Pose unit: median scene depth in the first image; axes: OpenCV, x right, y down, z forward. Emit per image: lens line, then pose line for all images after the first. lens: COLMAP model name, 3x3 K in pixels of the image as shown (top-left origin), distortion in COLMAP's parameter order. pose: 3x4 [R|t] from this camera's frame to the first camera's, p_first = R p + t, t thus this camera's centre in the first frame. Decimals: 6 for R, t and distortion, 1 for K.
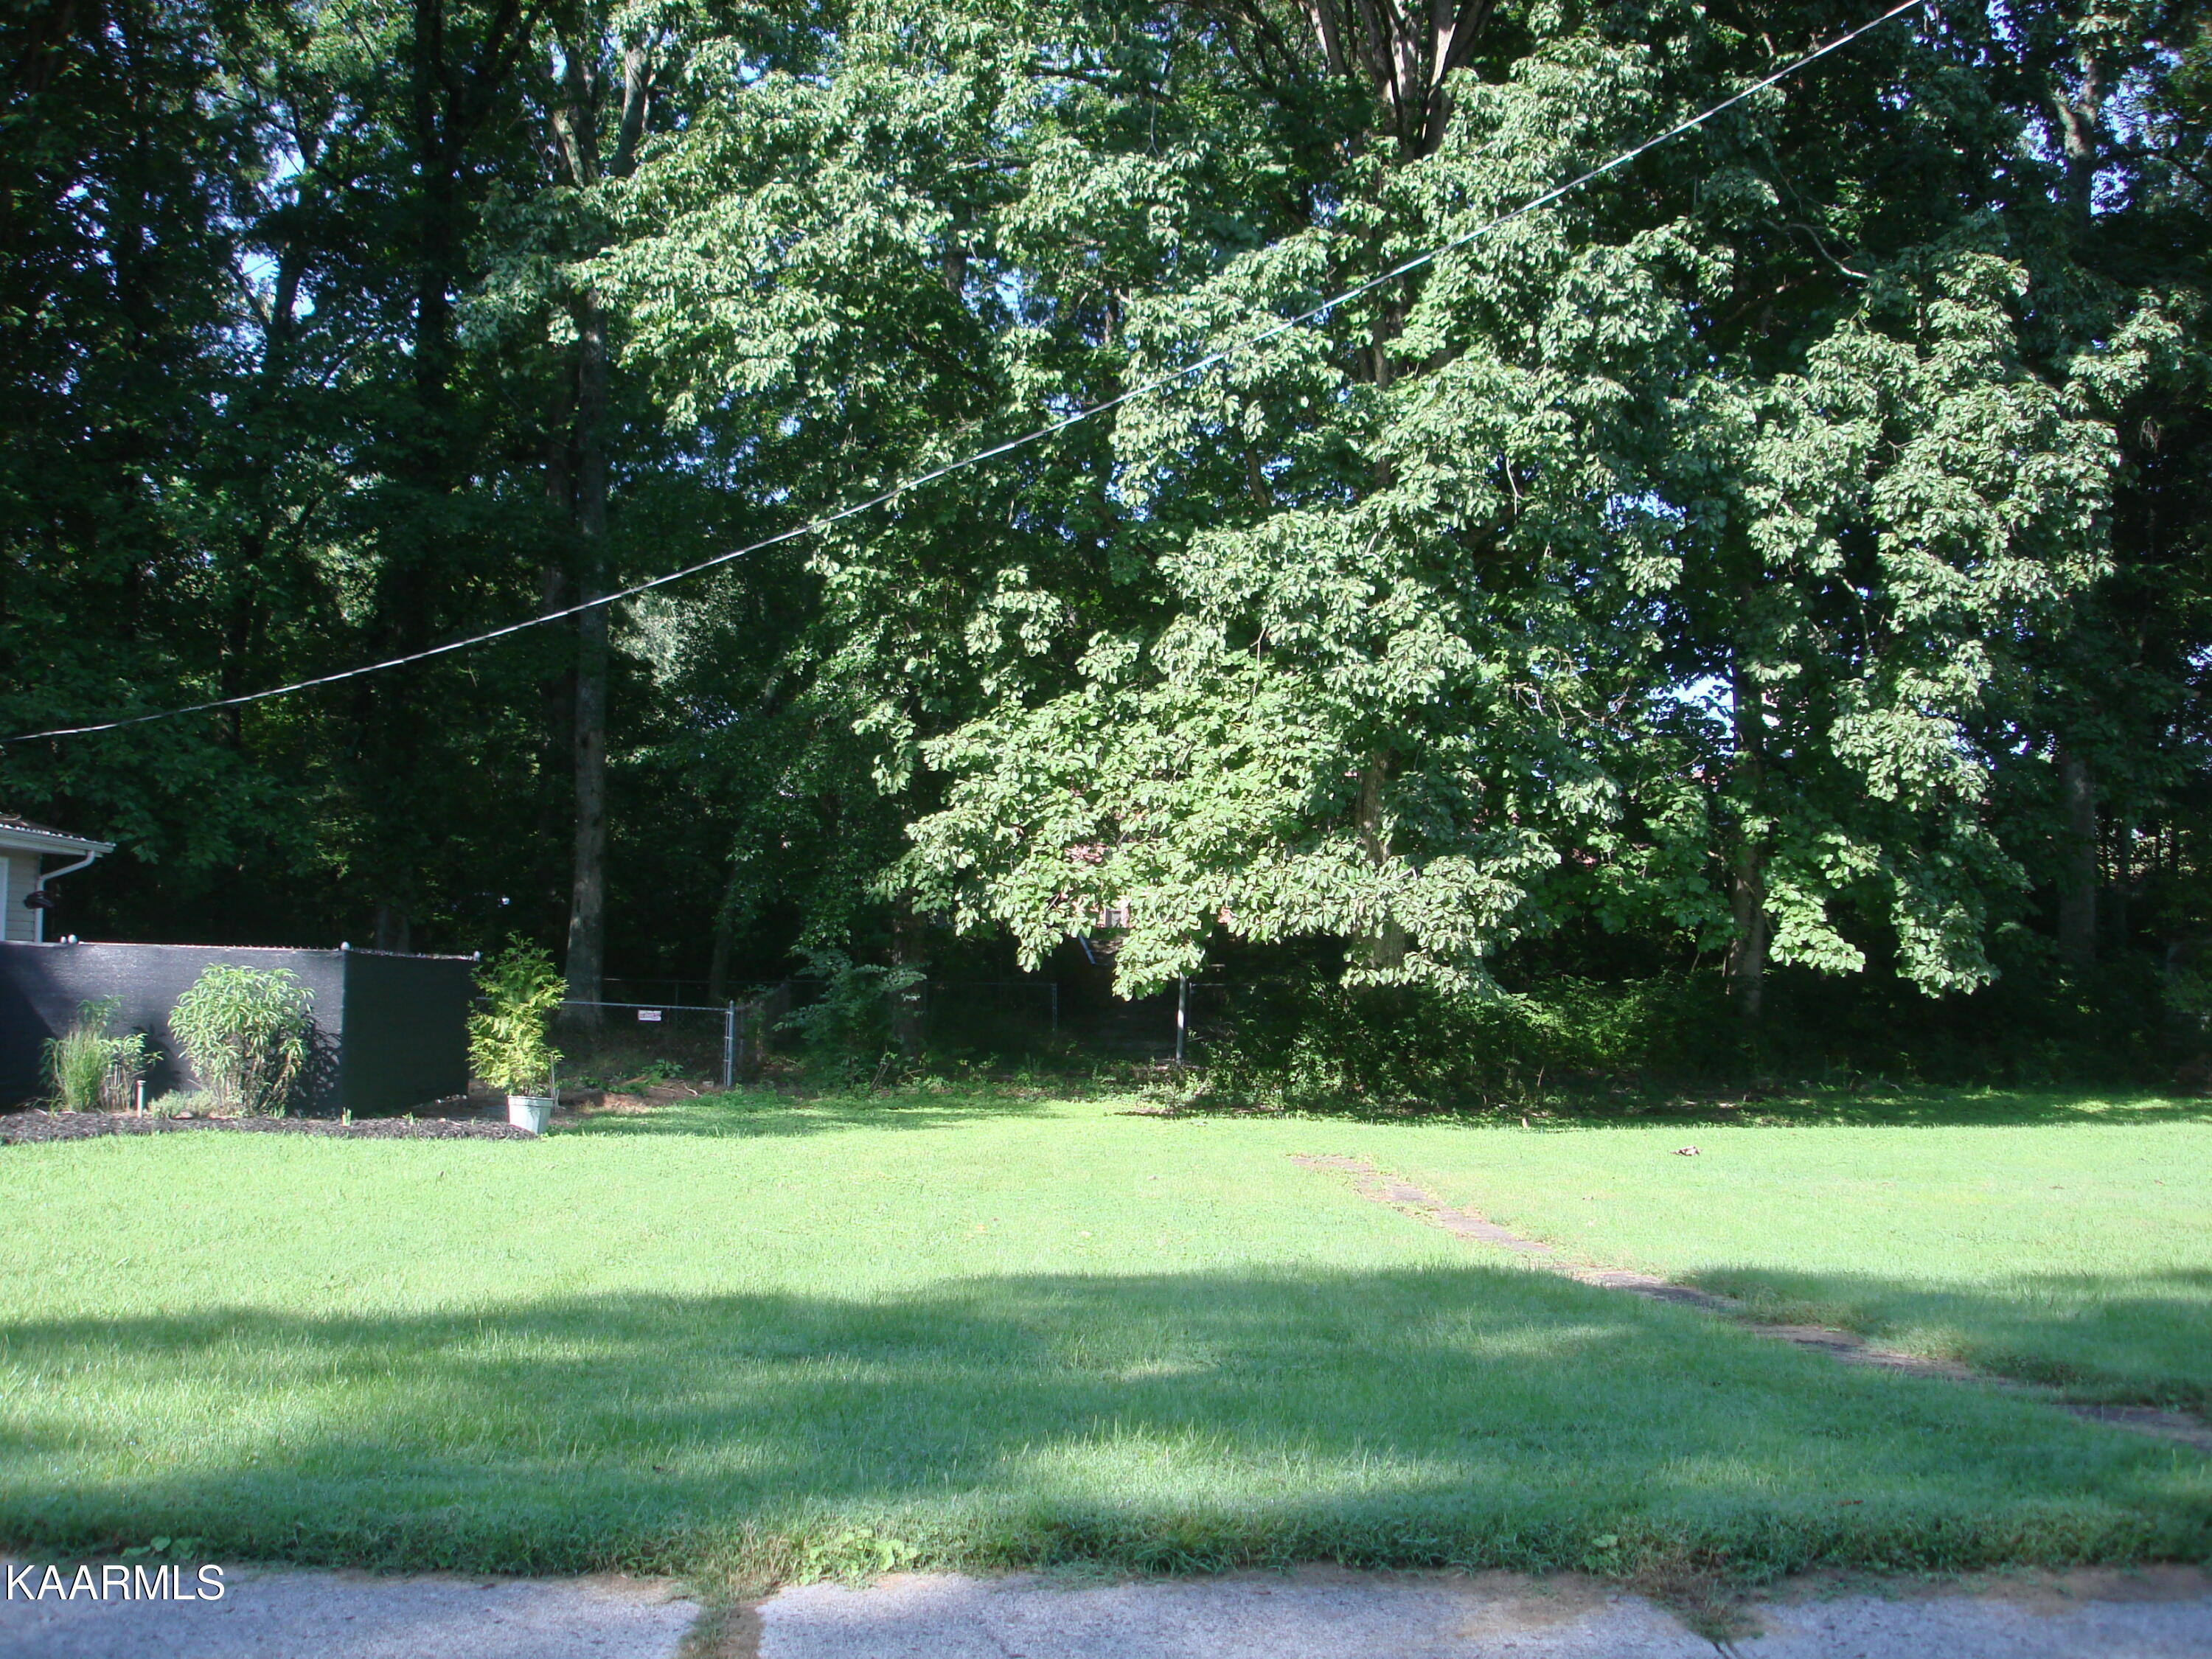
lens RADIAL K [[2605.5, 0, 1122.1], [0, 2605.5, 861.2], [0, 0, 1]] dist [-0.124160, 0.000000]
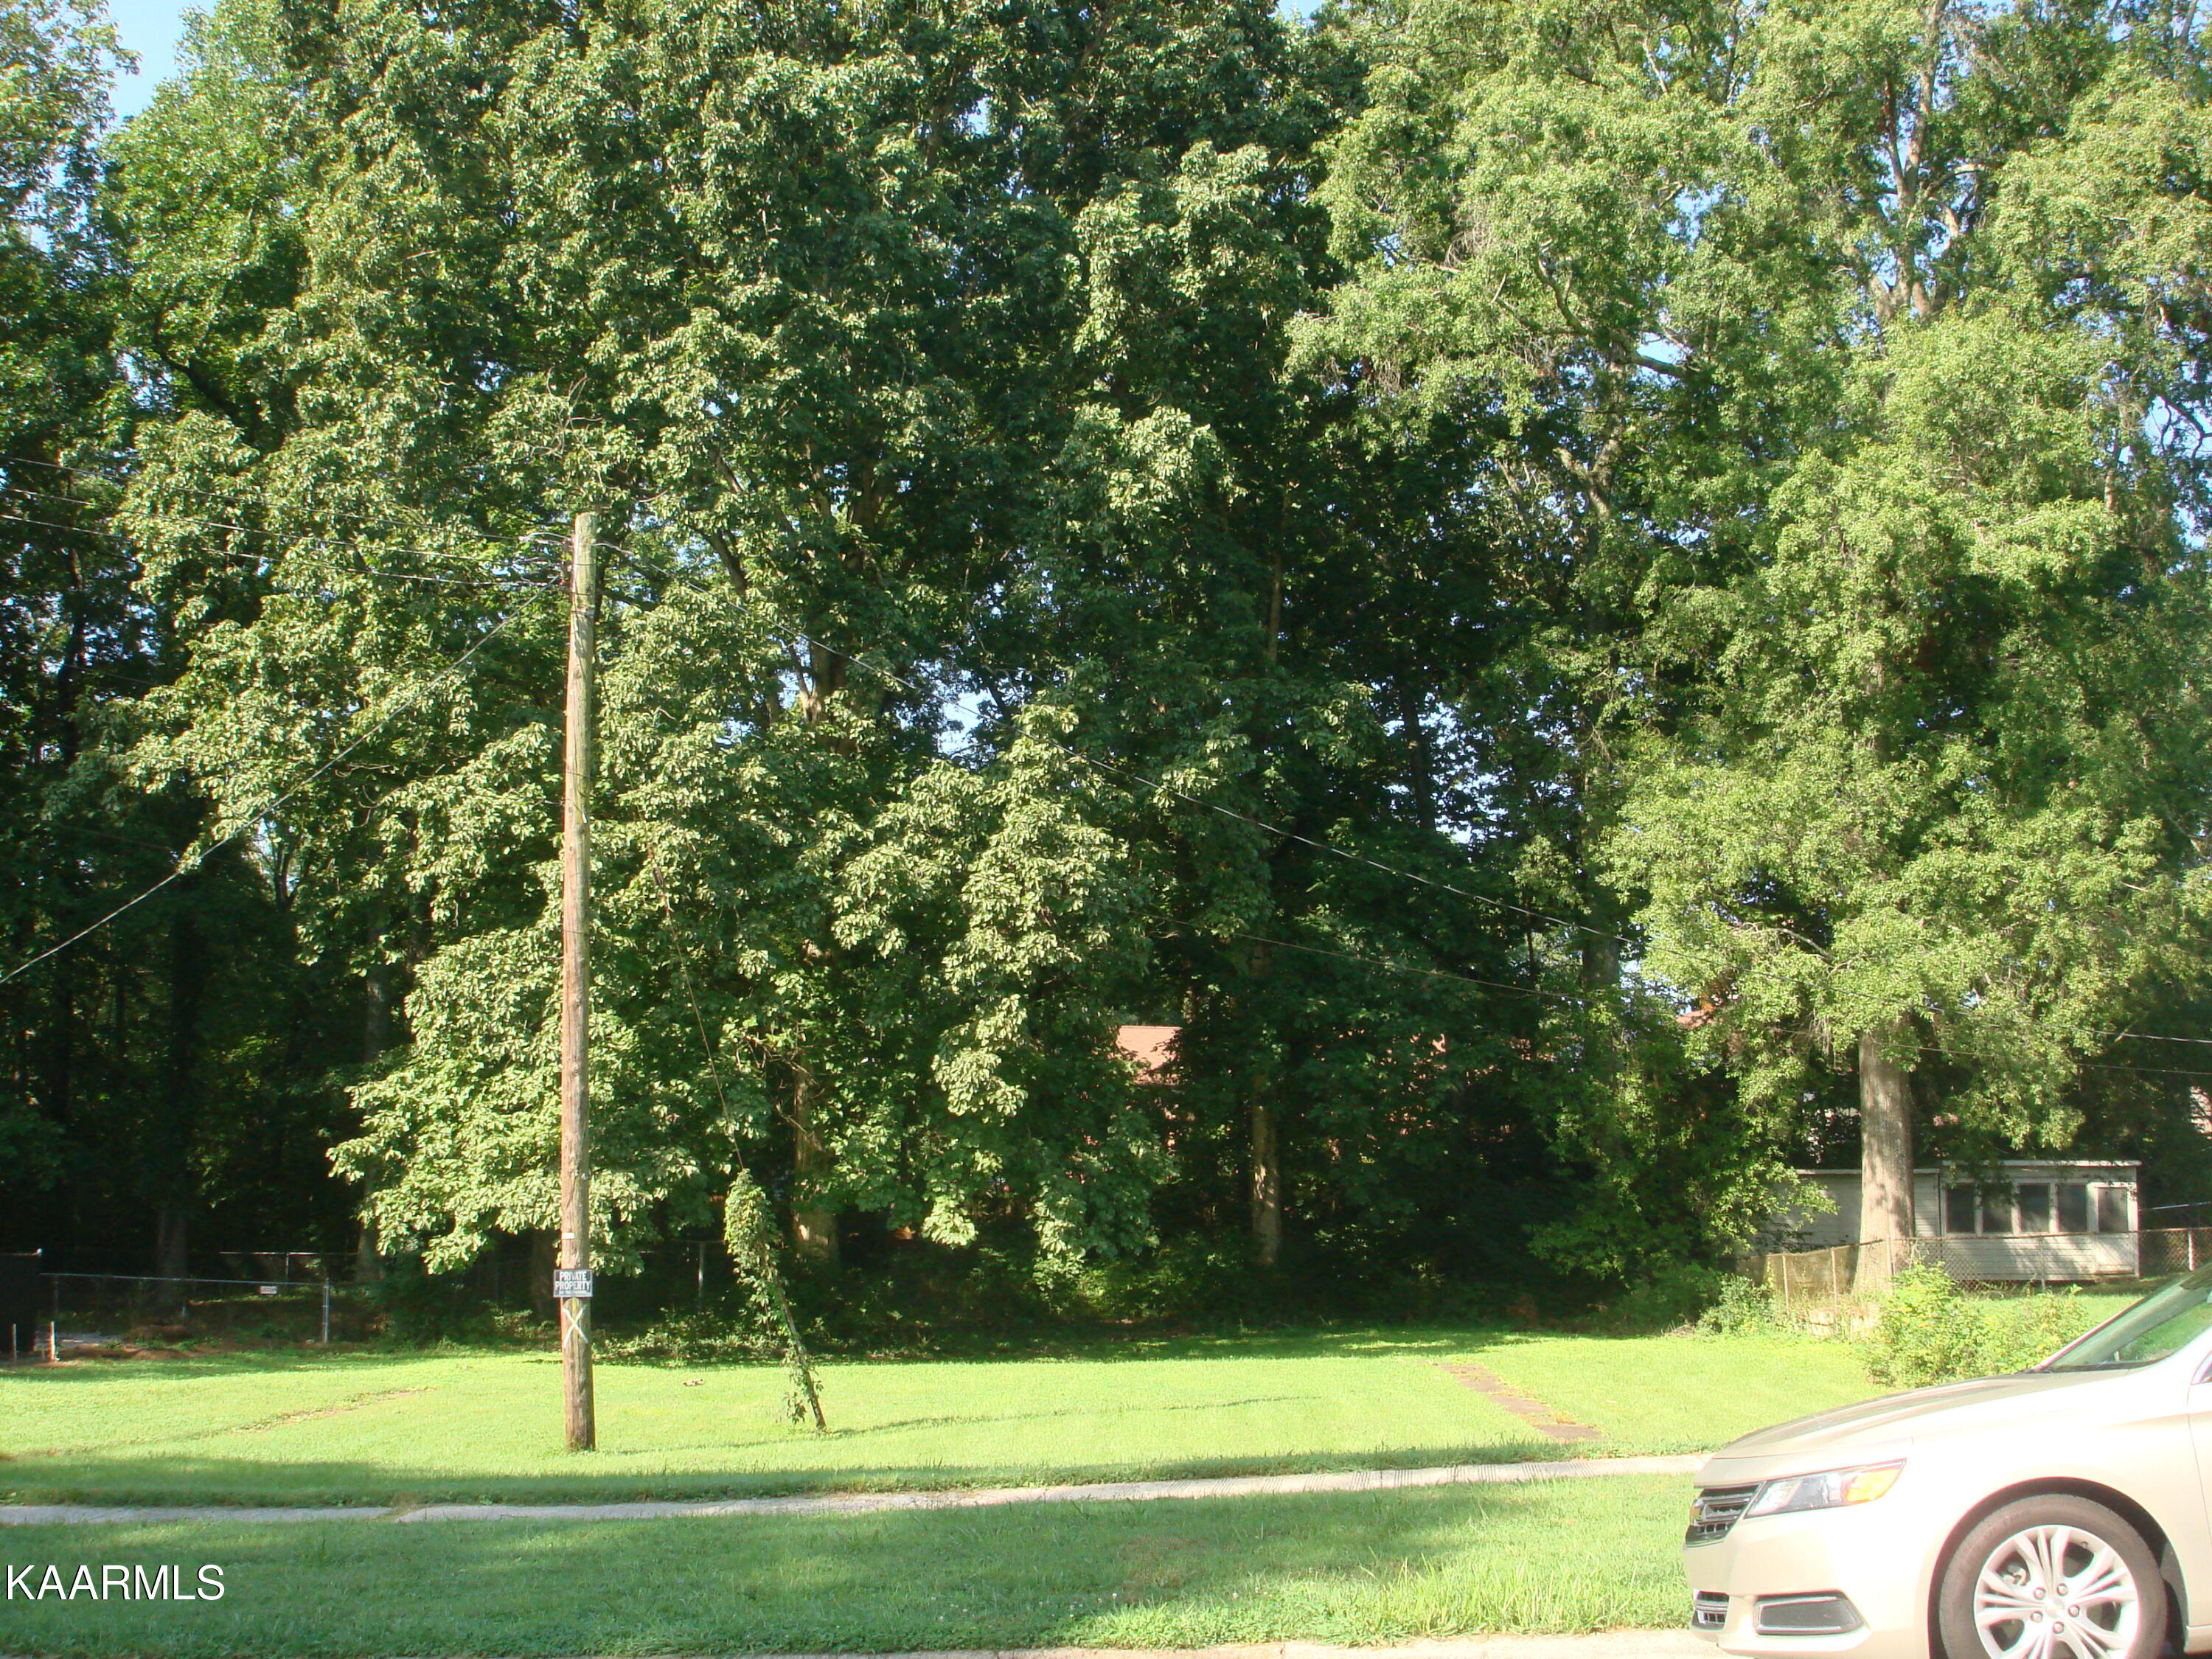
lens RADIAL K [[2605.5, 0, 1097.2], [0, 2605.5, 826.3], [0, 0, 1]] dist [-0.124160, 0.000000]
pose [[0.987950, -0.045092, -0.148061, 0.569639], [0.029671, 0.994055, -0.104756, -0.031207], [0.151904, 0.099100, 0.983415, -0.329666]]
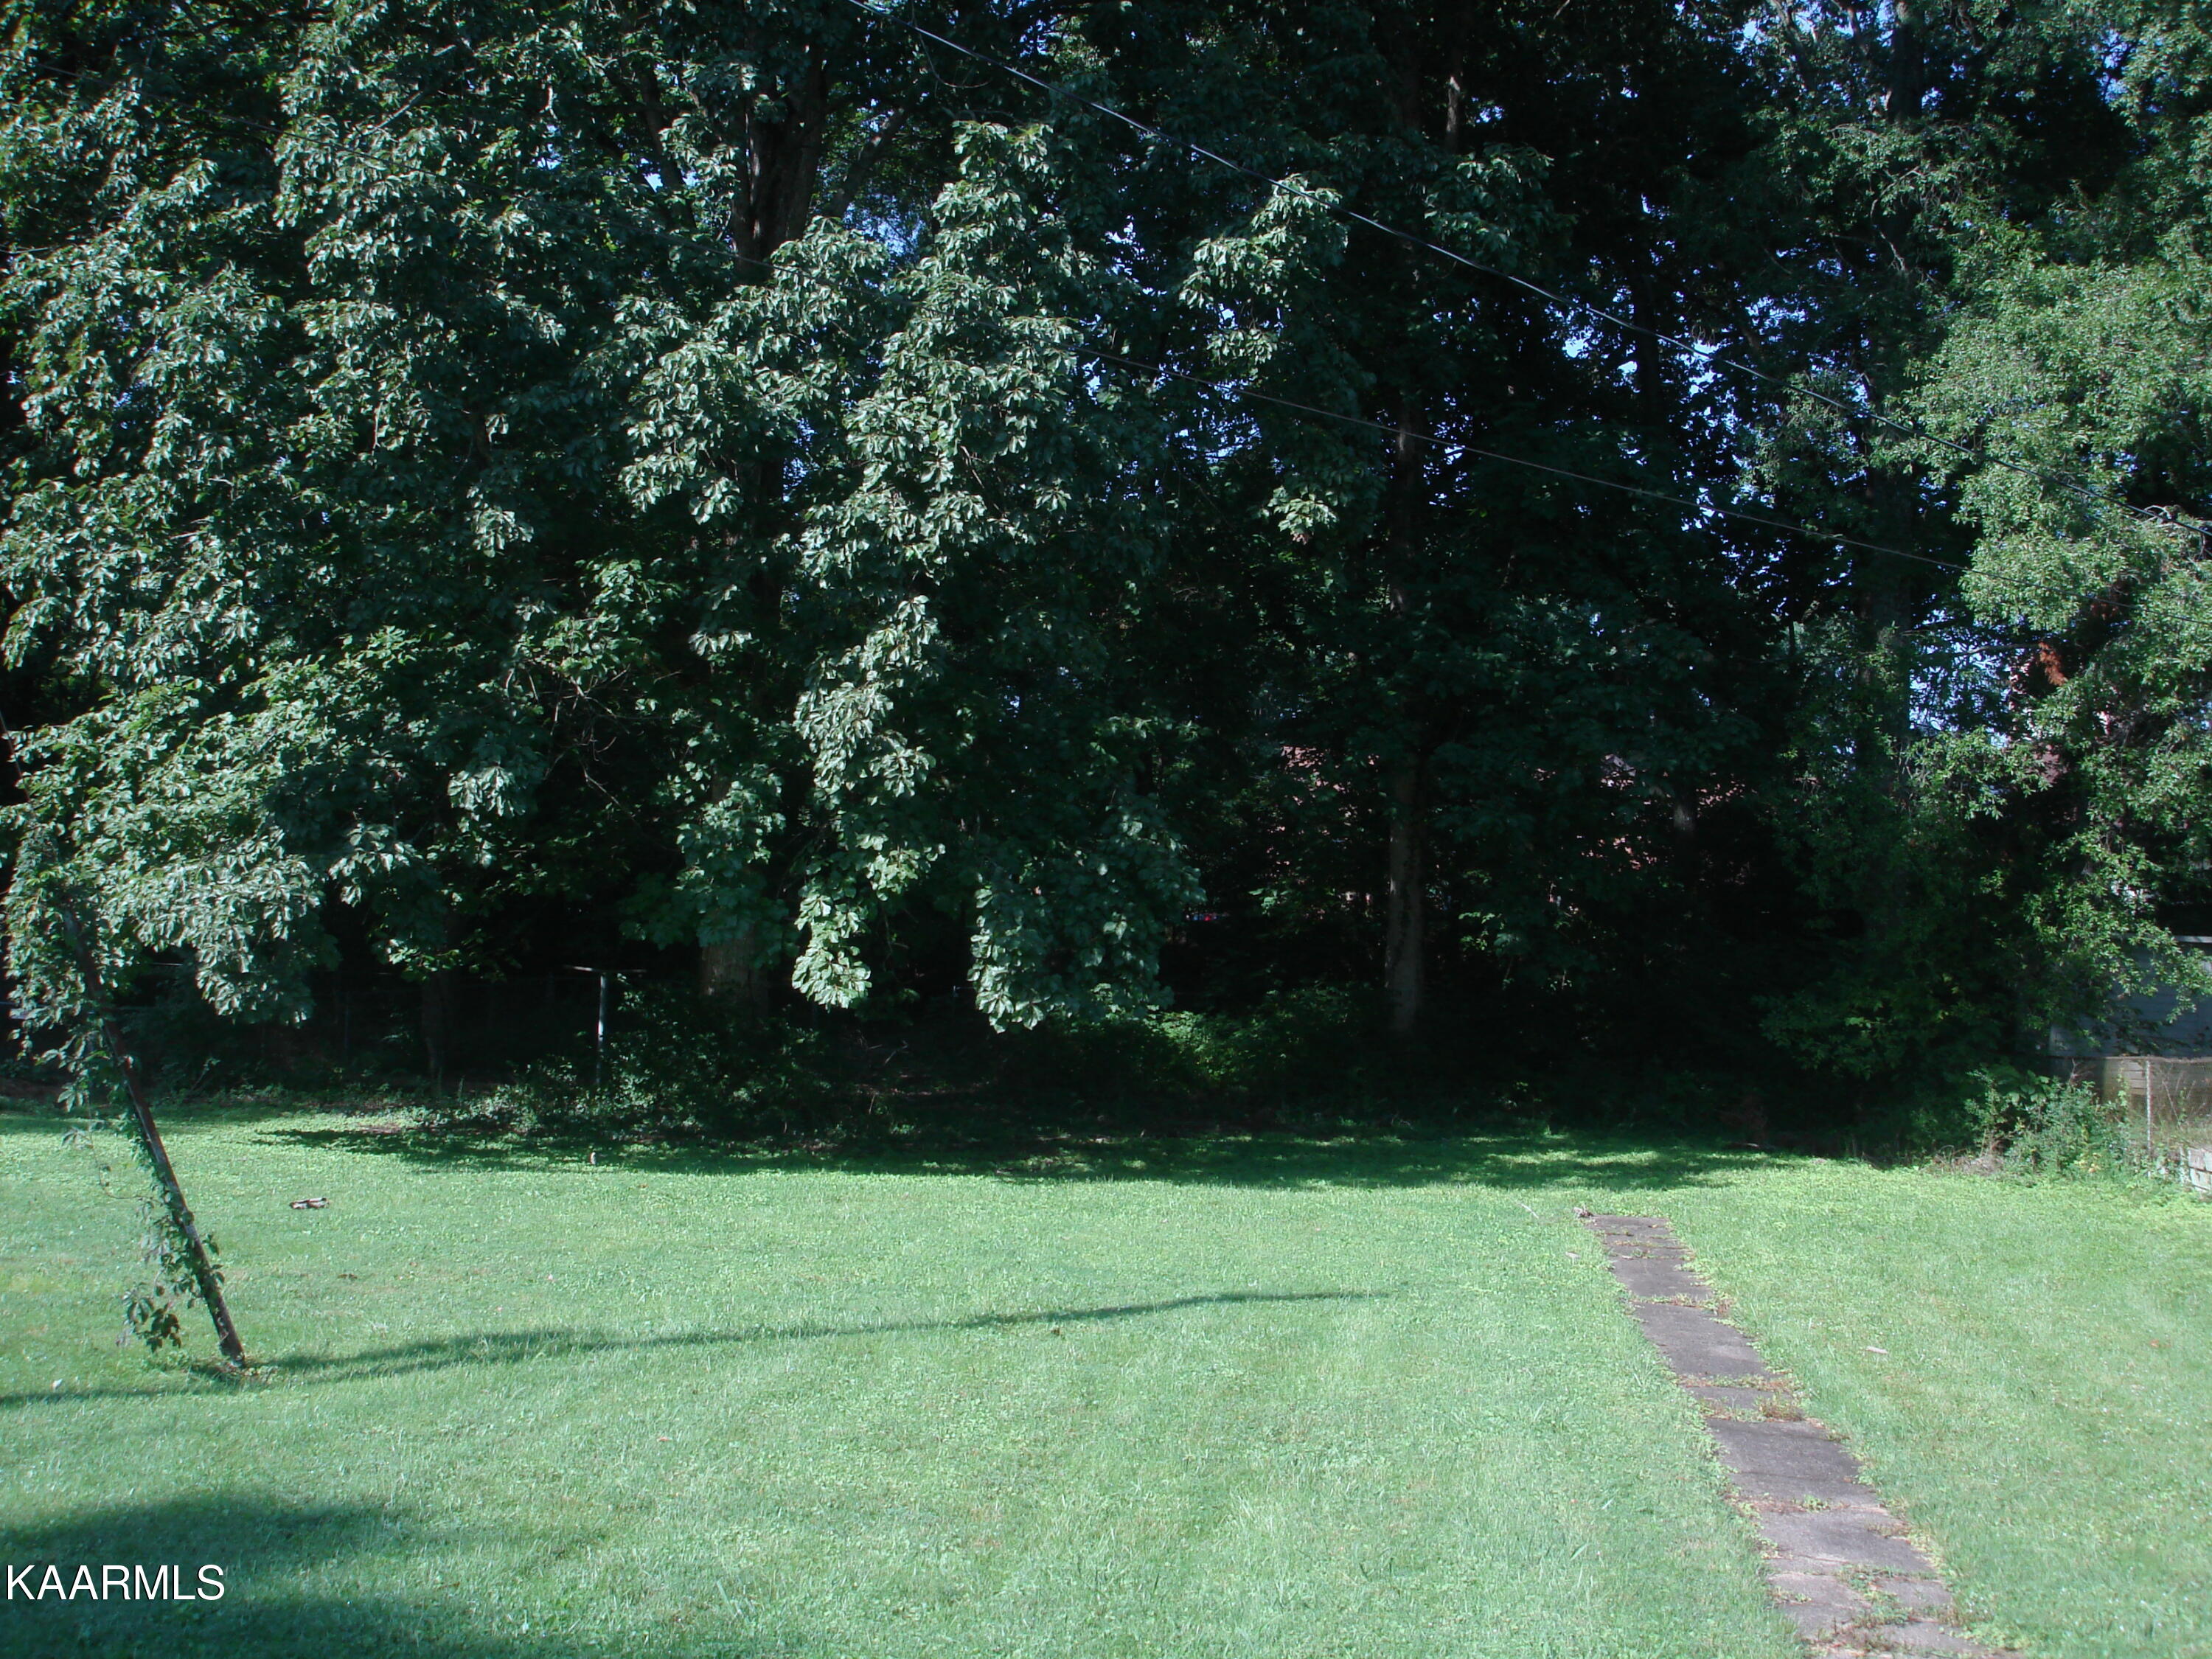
lens RADIAL K [[2605.5, 0, 1104.2], [0, 2605.5, 817.4], [0, 0, 1]] dist [-0.124160, 0.000000]
pose [[0.968178, 0.002974, -0.250247, 0.587276], [-0.006442, 0.999894, -0.013041, -0.006005], [0.250182, 0.014238, 0.968094, 0.216453]]
